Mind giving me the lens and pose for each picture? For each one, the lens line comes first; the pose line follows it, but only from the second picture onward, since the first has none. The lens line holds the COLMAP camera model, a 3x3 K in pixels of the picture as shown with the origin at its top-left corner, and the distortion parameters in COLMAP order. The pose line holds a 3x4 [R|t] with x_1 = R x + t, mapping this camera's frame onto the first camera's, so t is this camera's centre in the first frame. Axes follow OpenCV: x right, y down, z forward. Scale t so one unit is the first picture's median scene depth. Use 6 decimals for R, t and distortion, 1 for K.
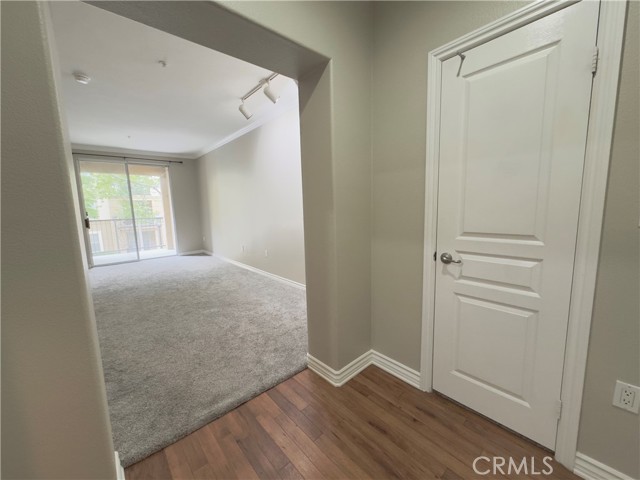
lens RADIAL K [[253.8, 0, 322.0], [0, 253.8, 242.3], [0, 0, 1]] dist [-0.003307, 0.000760]
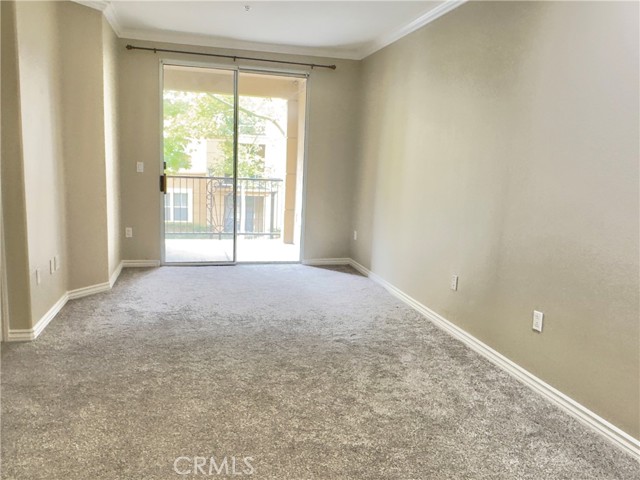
lens RADIAL K [[467.7, 0, 322.9], [0, 467.7, 246.7], [0, 0, 1]] dist [0.008333, -0.000823]
pose [[0.893150, 0.143652, -0.426200, -0.557922], [-0.130250, 0.989627, 0.060604, -0.136288], [0.430485, 0.001384, 0.902597, 0.763903]]
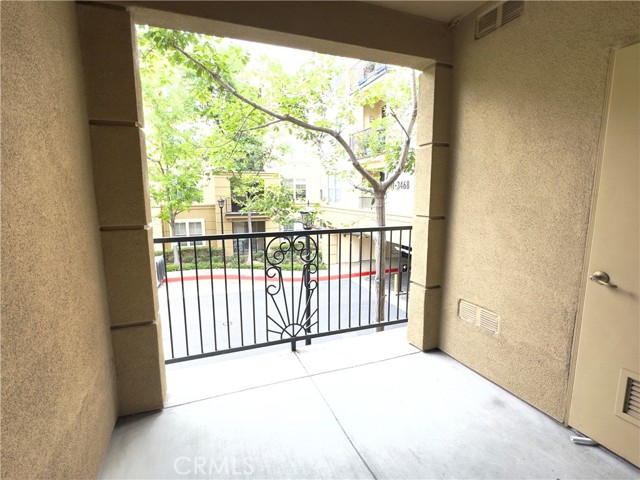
lens RADIAL K [[313.2, 0, 319.0], [0, 313.2, 240.3], [0, 0, 1]] dist [-0.002898, -0.000084]
pose [[0.932817, 0.074881, -0.352485, -1.935510], [-0.067144, 0.997159, 0.034145, -0.302193], [0.354040, -0.008184, 0.935194, 2.175756]]
